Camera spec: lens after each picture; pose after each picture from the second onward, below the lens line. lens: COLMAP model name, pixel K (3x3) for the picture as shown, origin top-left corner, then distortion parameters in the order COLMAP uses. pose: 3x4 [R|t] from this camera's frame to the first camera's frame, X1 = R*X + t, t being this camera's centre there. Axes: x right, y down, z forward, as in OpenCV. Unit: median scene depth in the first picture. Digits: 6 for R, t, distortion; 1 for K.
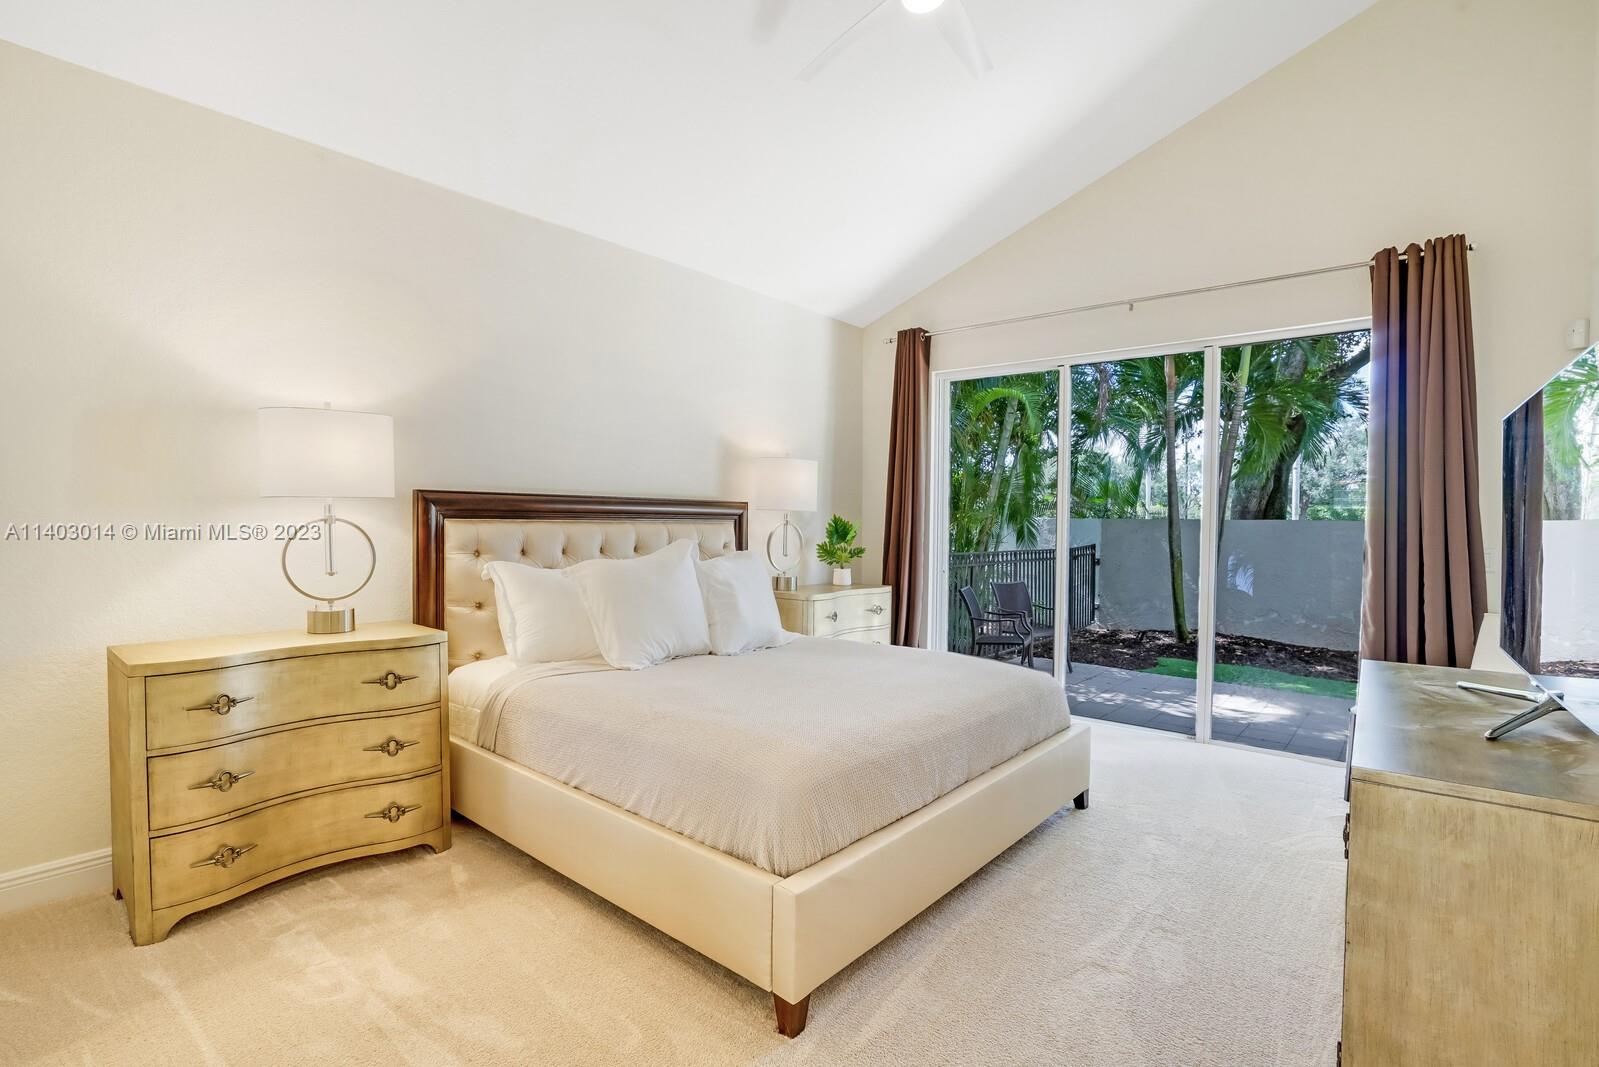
lens RADIAL K [[707.0, 0, 762.3], [0, 707.0, 535.3], [0, 0, 1]] dist [-0.044270, -0.000040]
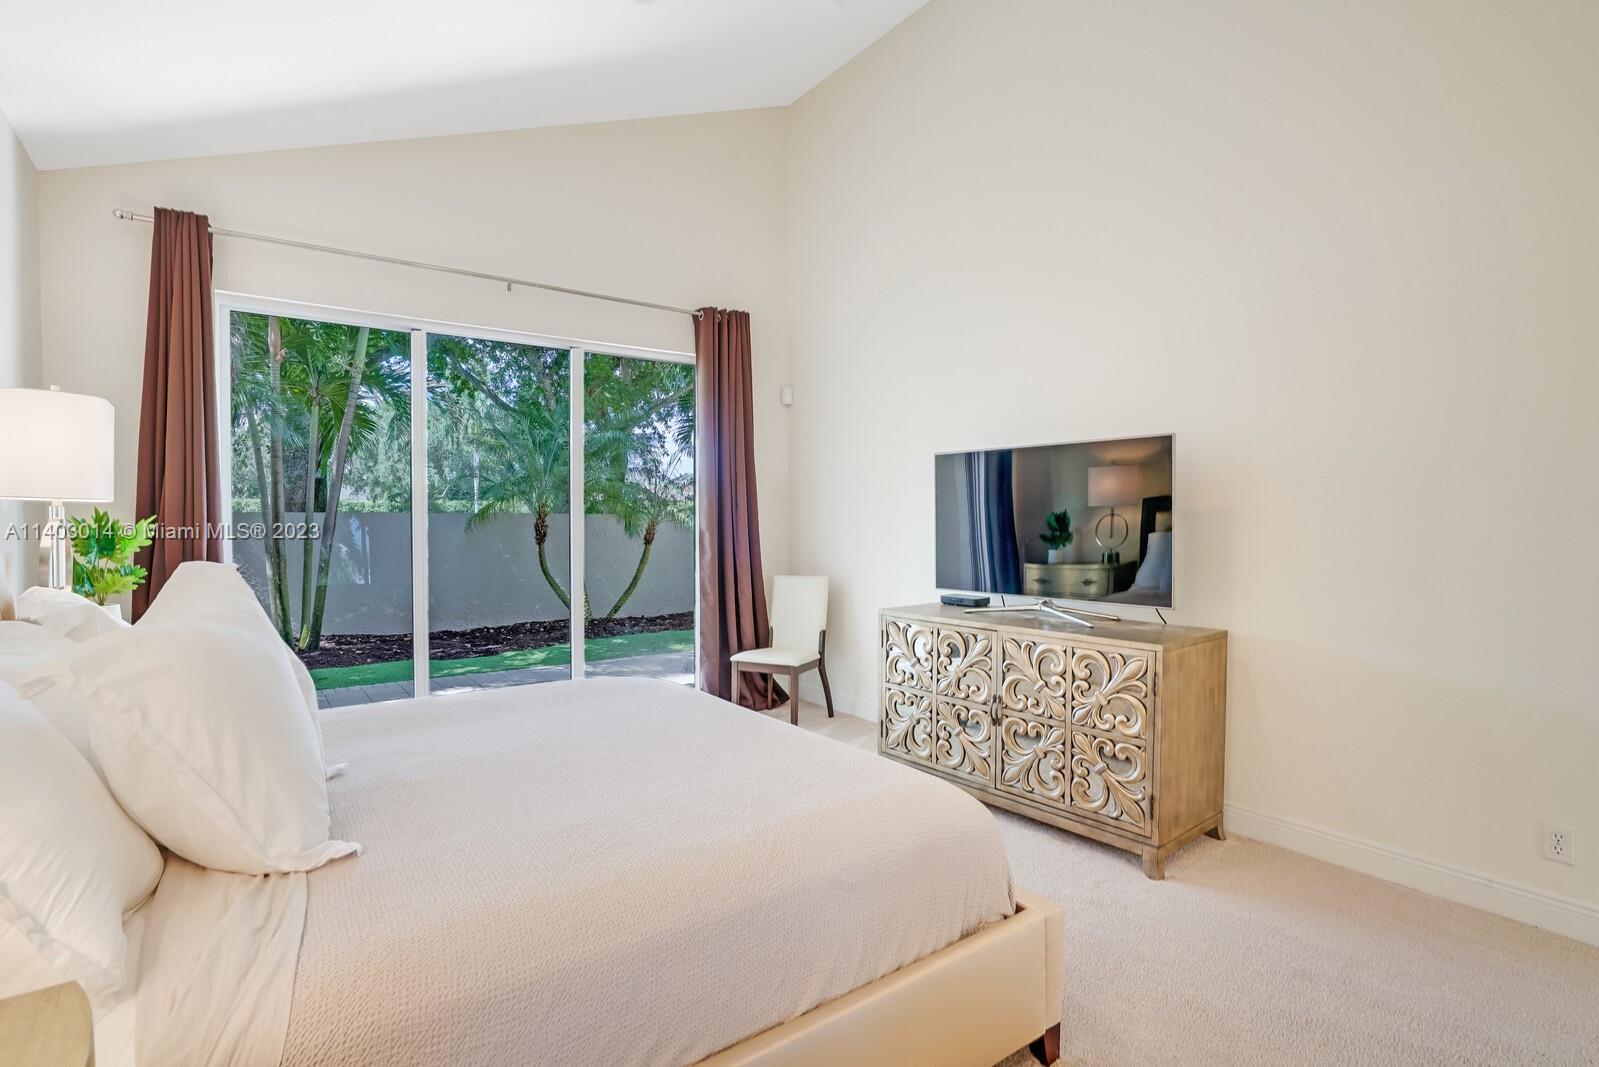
lens RADIAL K [[753.5, 0, 783.0], [0, 753.5, 535.8], [0, 0, 1]] dist [-0.042517, 0.000340]
pose [[0.240833, -0.032462, 0.970024, -0.474753], [0.022458, 0.999359, 0.027868, -0.015723], [-0.970307, 0.015073, 0.241408, 0.520503]]
